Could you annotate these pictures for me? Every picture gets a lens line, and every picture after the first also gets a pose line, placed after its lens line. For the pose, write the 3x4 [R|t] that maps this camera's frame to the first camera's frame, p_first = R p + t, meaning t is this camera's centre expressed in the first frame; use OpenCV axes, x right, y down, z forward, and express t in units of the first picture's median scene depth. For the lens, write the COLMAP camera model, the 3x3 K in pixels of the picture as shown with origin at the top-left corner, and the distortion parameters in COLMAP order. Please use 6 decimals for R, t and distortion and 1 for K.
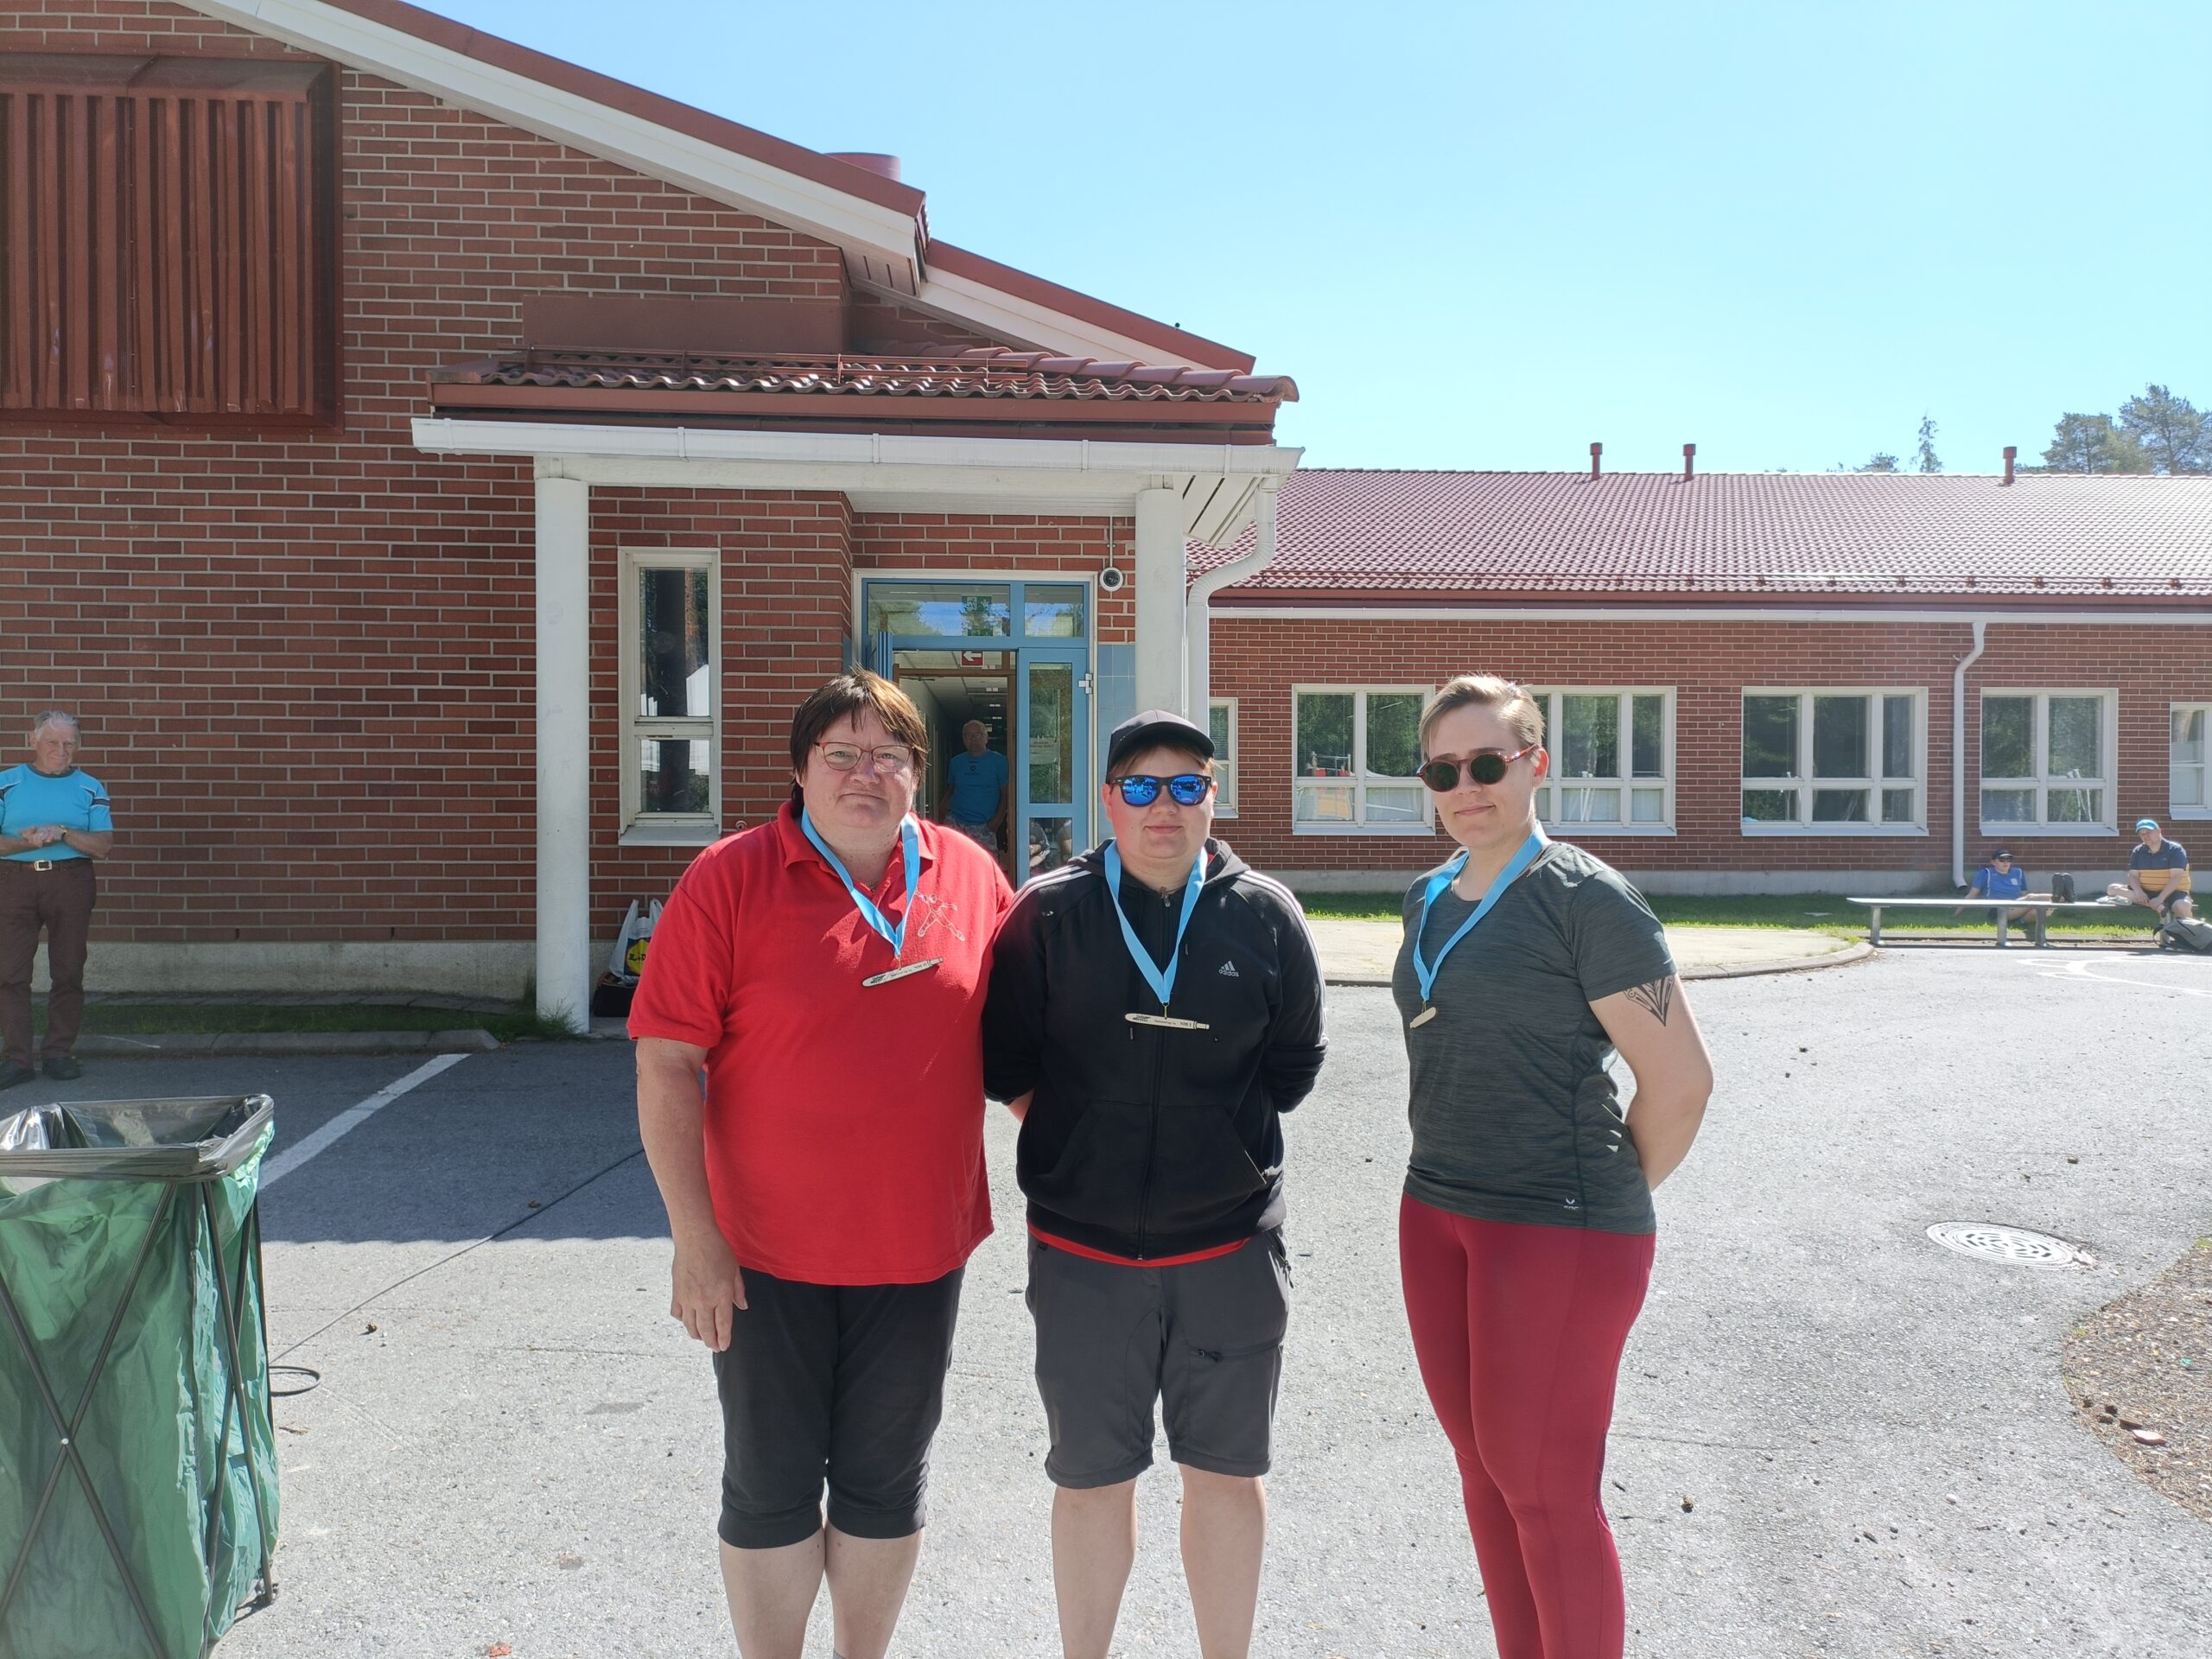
lens RADIAL K [[1612.5, 0, 1120.1], [0, 1612.5, 830.7], [0, 0, 1]] dist [0.087099, -0.110241]
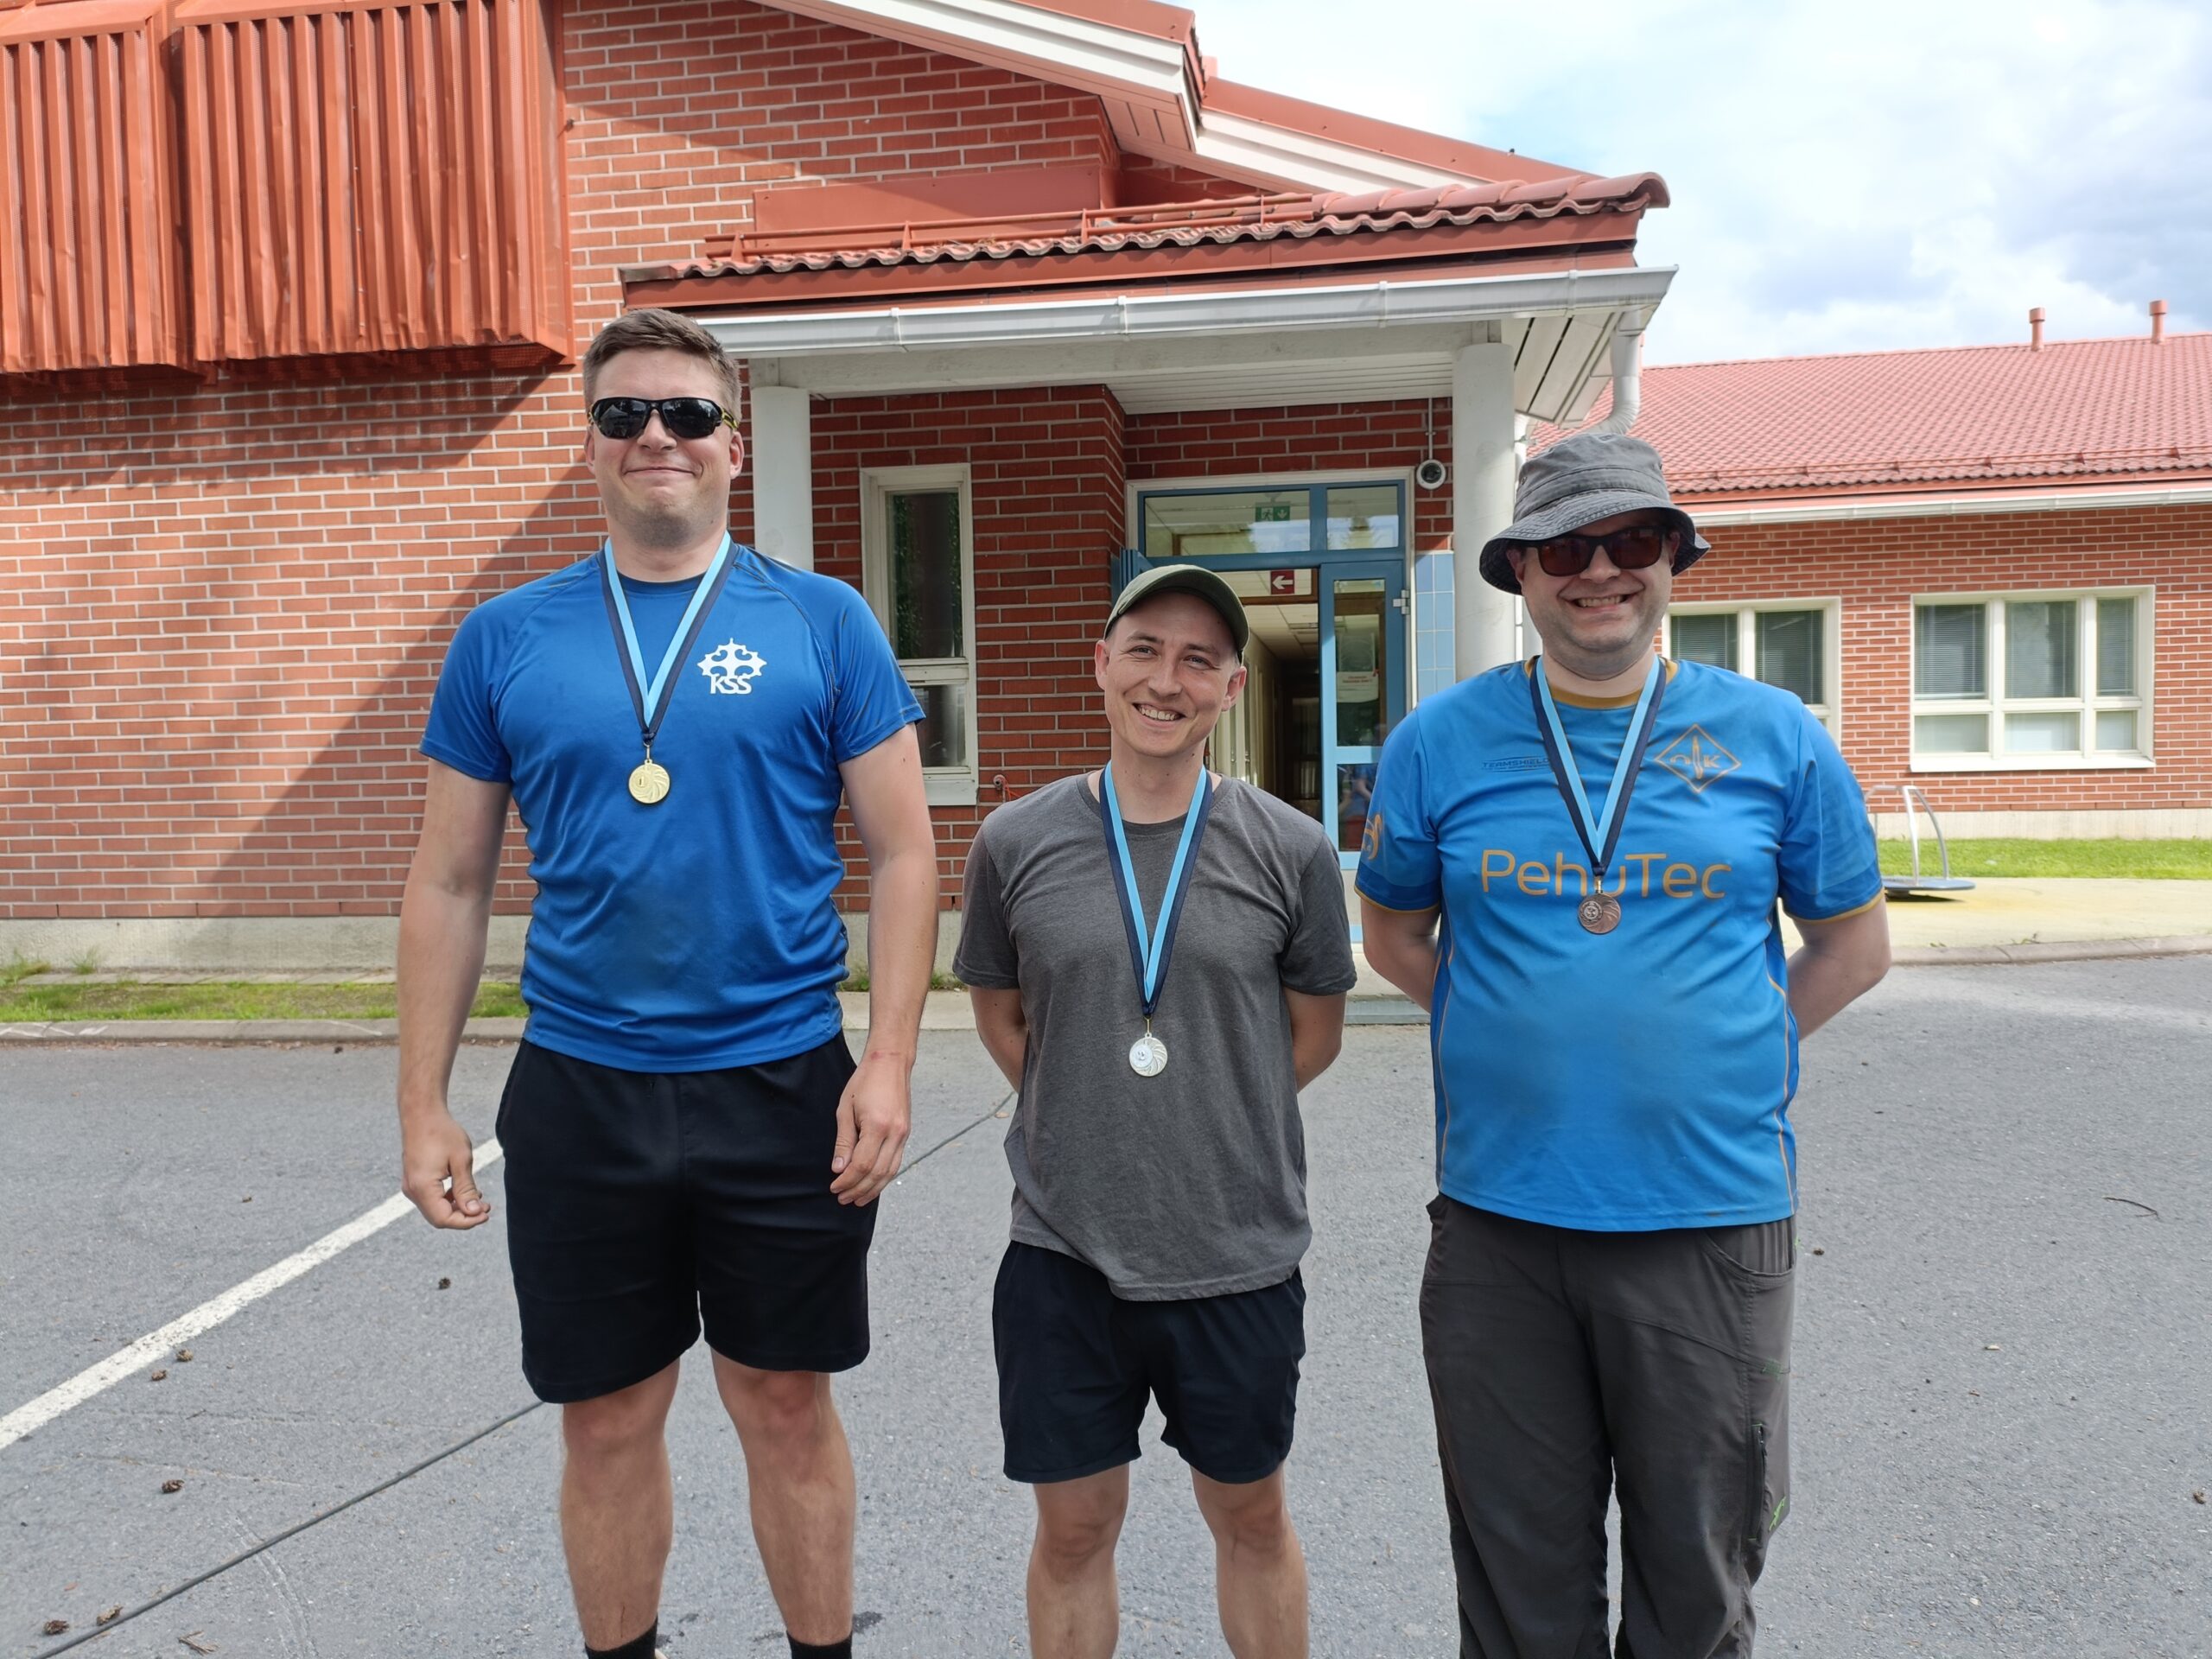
lens RADIAL K [[1617.0, 0, 1119.9], [0, 1617.0, 833.7], [0, 0, 1]] dist [0.062960, -0.067378]
pose [[0.976243, -0.014011, -0.216223, 0.017898], [0.021339, 0.999273, 0.031594, -0.000858], [0.215624, -0.035457, 0.975833, 0.161217]]
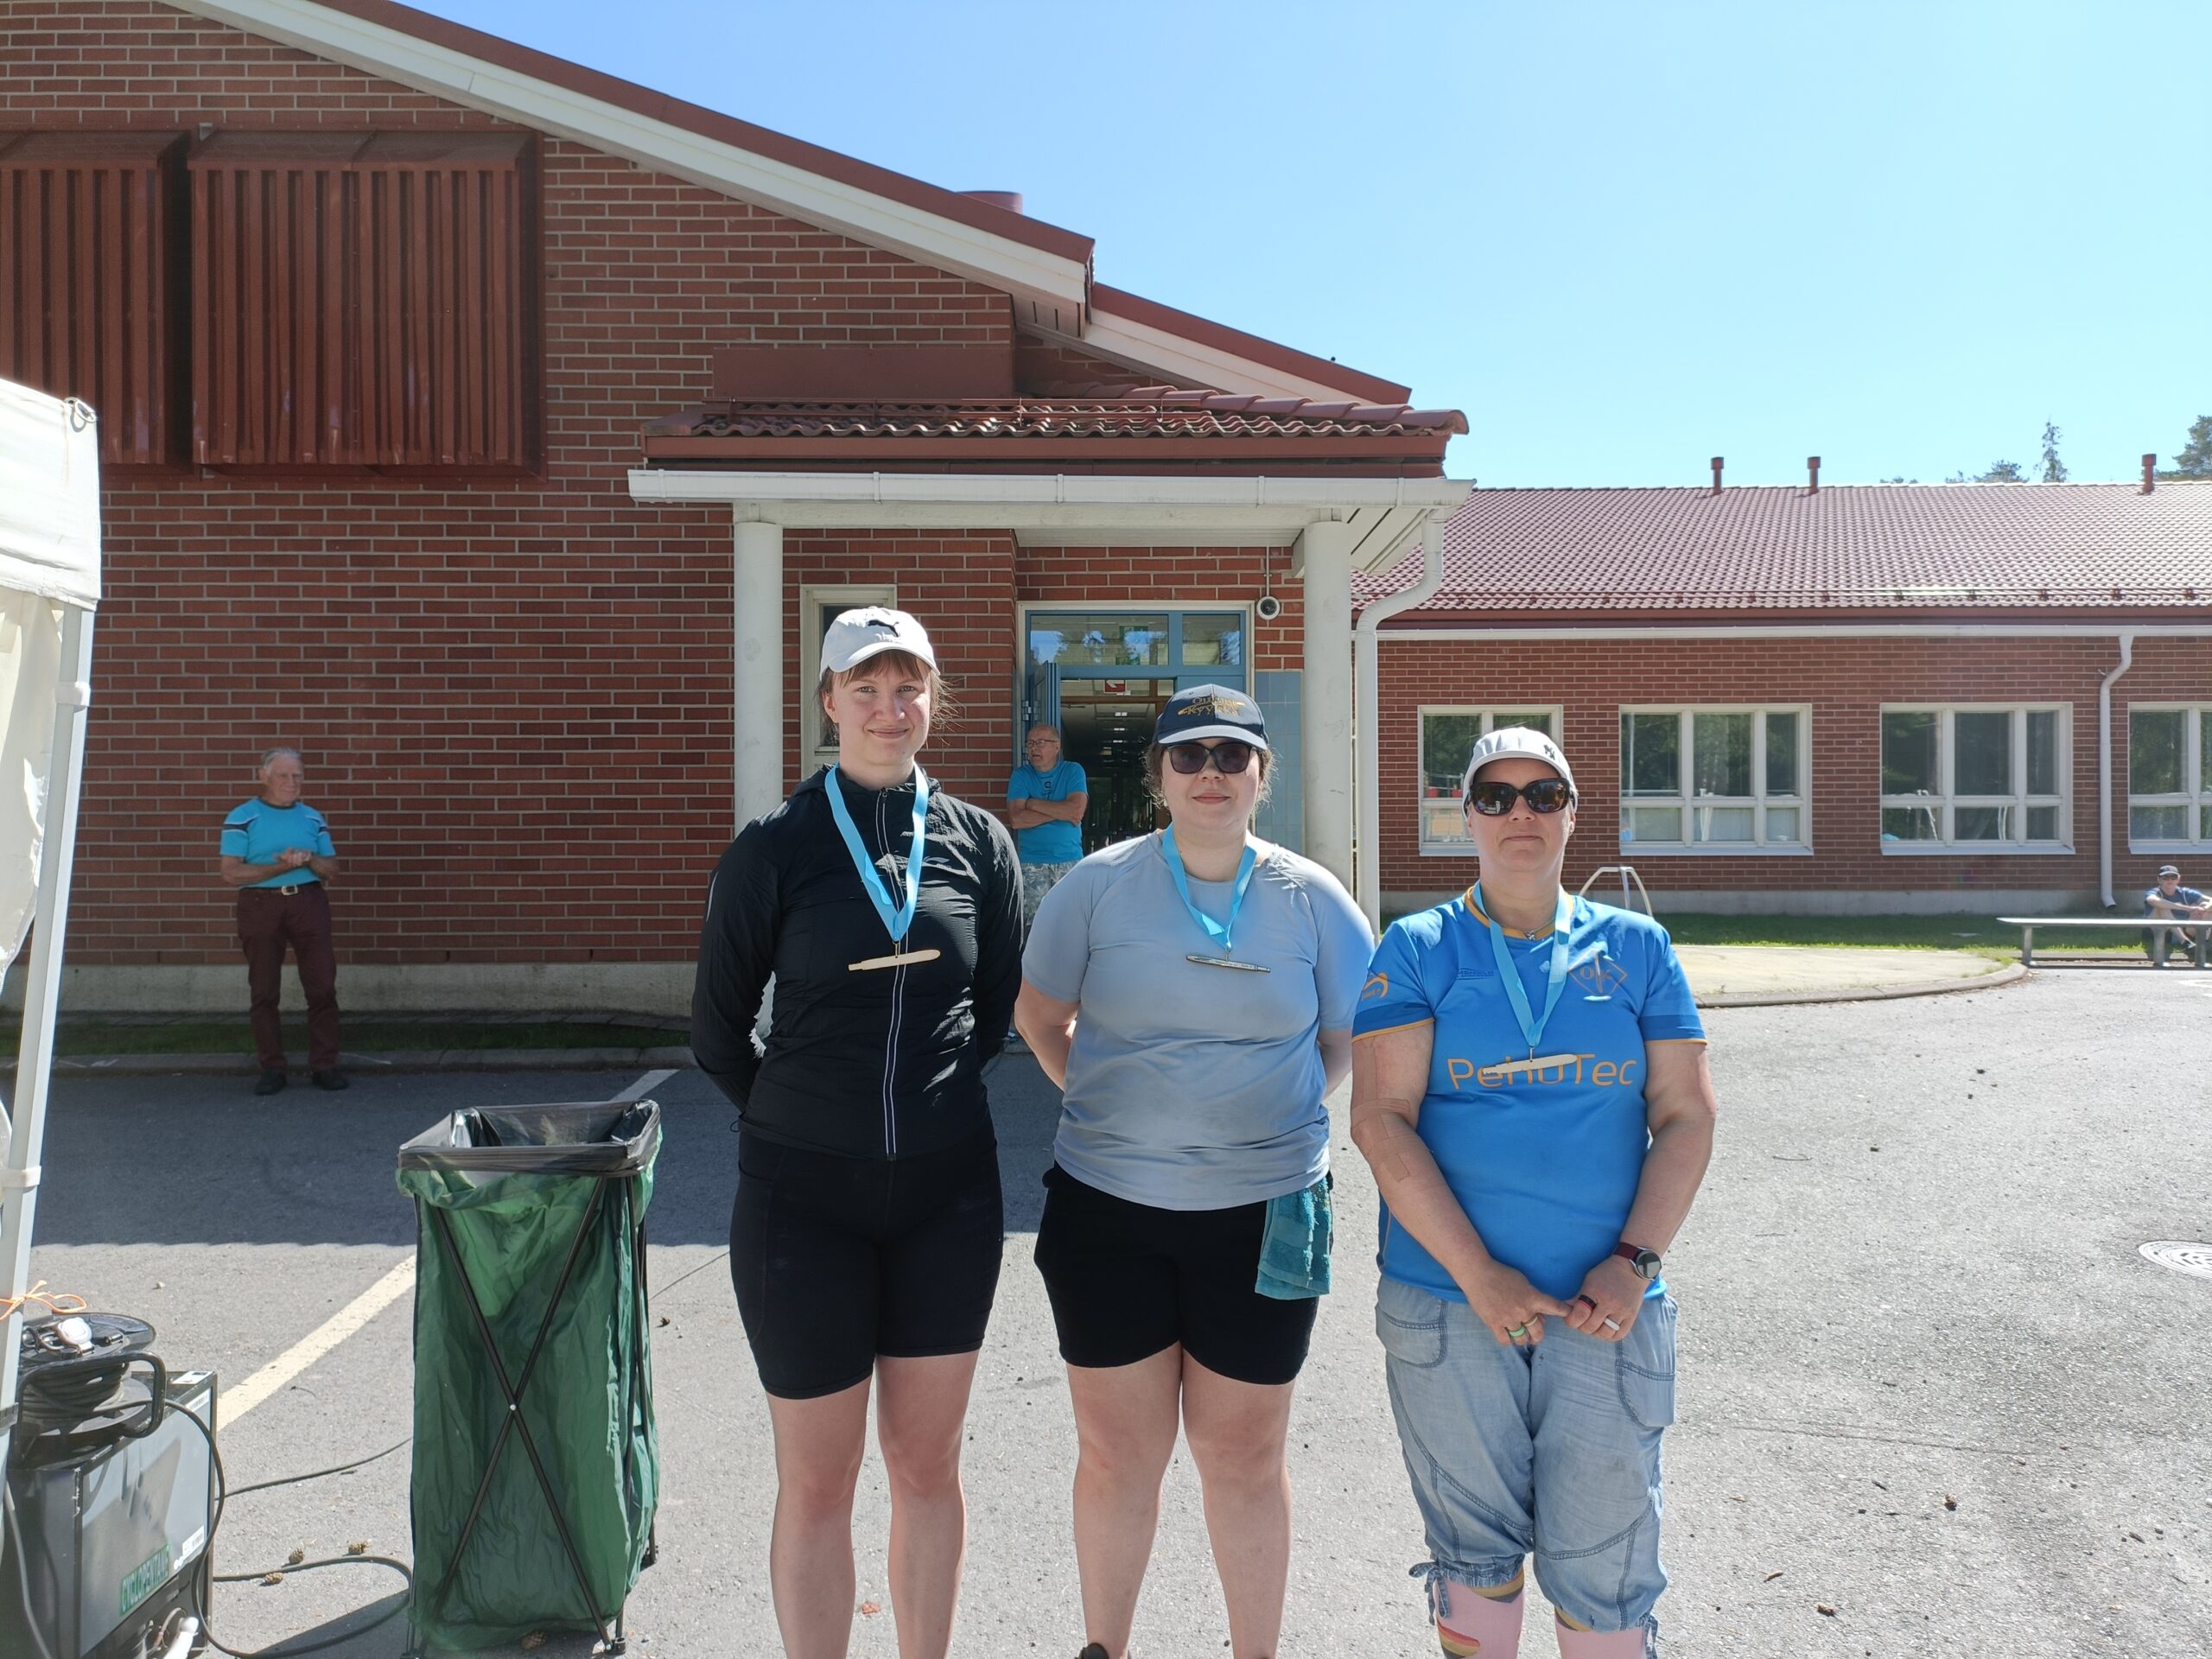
lens RADIAL K [[1617.0, 0, 1119.9], [0, 1617.0, 833.7], [0, 0, 1]] dist [0.062960, -0.067378]
pose [[0.998284, -0.005313, -0.058311, -0.043954], [0.004683, 0.999929, -0.010940, -0.002164], [0.058365, 0.010648, 0.998239, -0.028038]]
